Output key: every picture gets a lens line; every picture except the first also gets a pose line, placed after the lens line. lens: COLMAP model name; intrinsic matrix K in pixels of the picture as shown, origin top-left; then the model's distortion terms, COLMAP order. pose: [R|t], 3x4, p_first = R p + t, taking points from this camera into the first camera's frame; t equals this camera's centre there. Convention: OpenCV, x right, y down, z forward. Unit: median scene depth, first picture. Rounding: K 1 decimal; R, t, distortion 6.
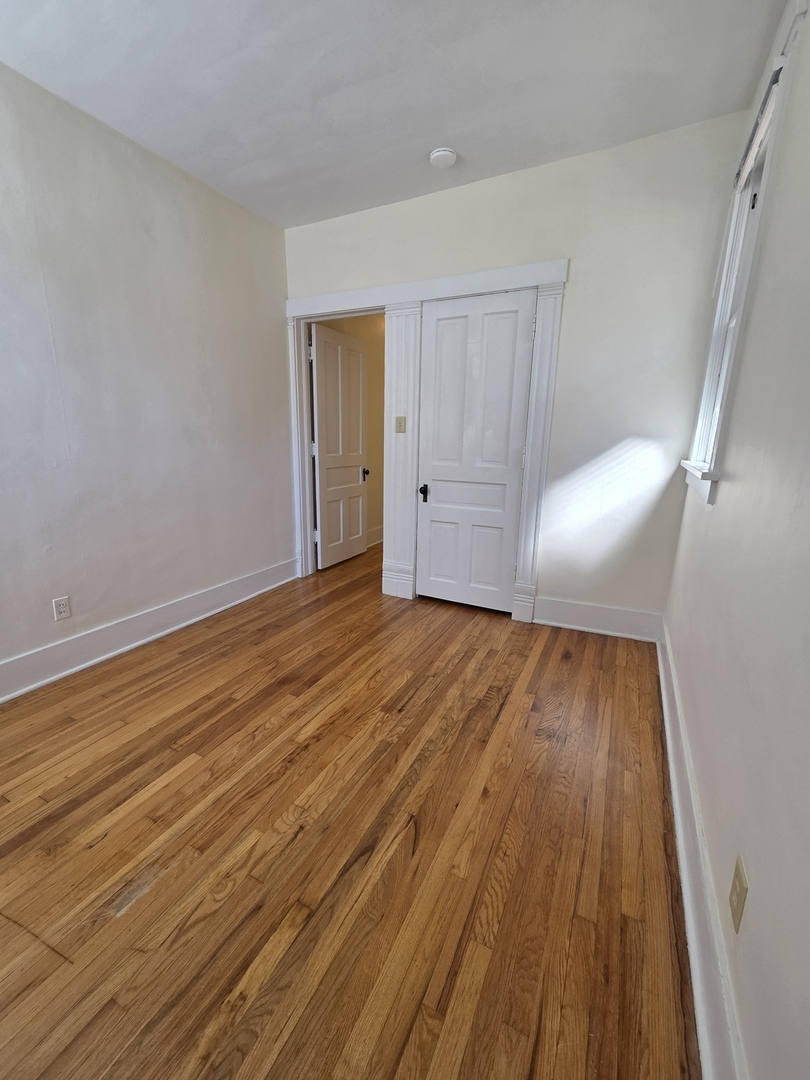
lens RADIAL K [[442.8, 0, 403.4], [0, 442.8, 539.2], [0, 0, 1]] dist [0.000783, -0.000261]
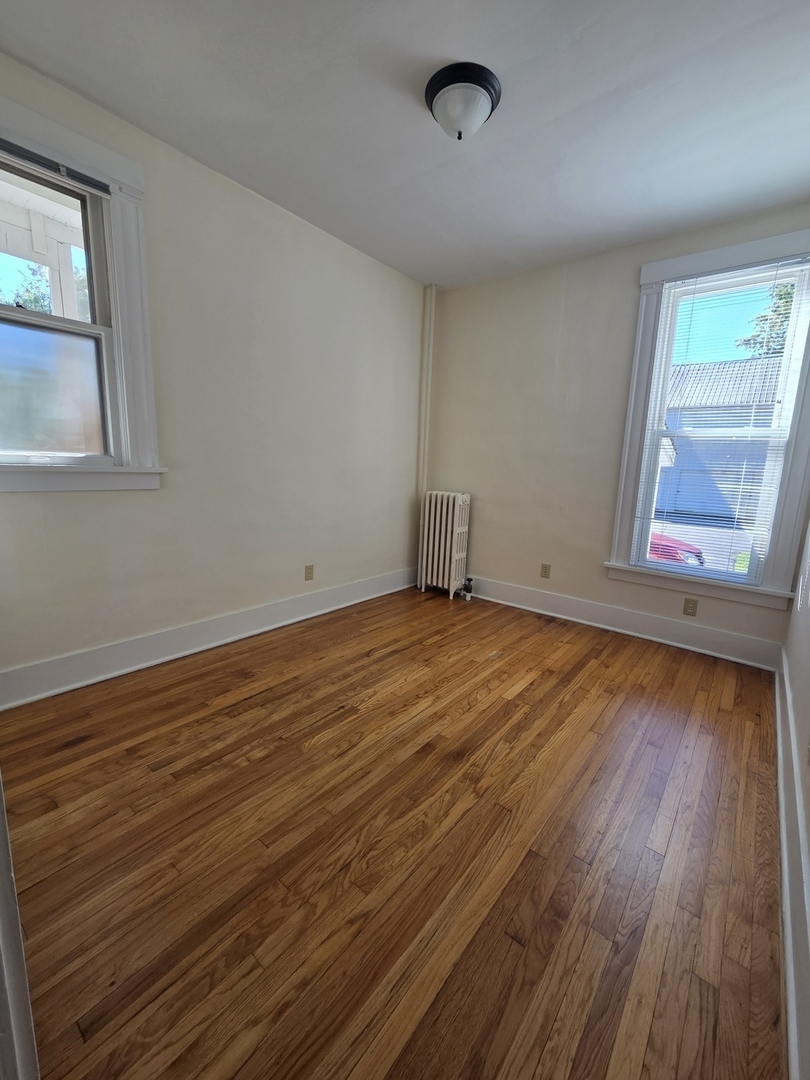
lens RADIAL K [[442.8, 0, 403.9], [0, 442.8, 539.6], [0, 0, 1]] dist [0.000783, -0.000261]
pose [[-0.974941, -0.088418, 0.204135, -0.338613], [-0.001624, 0.920426, 0.390914, -0.409018], [-0.222456, 0.380787, -0.897505, 1.789197]]
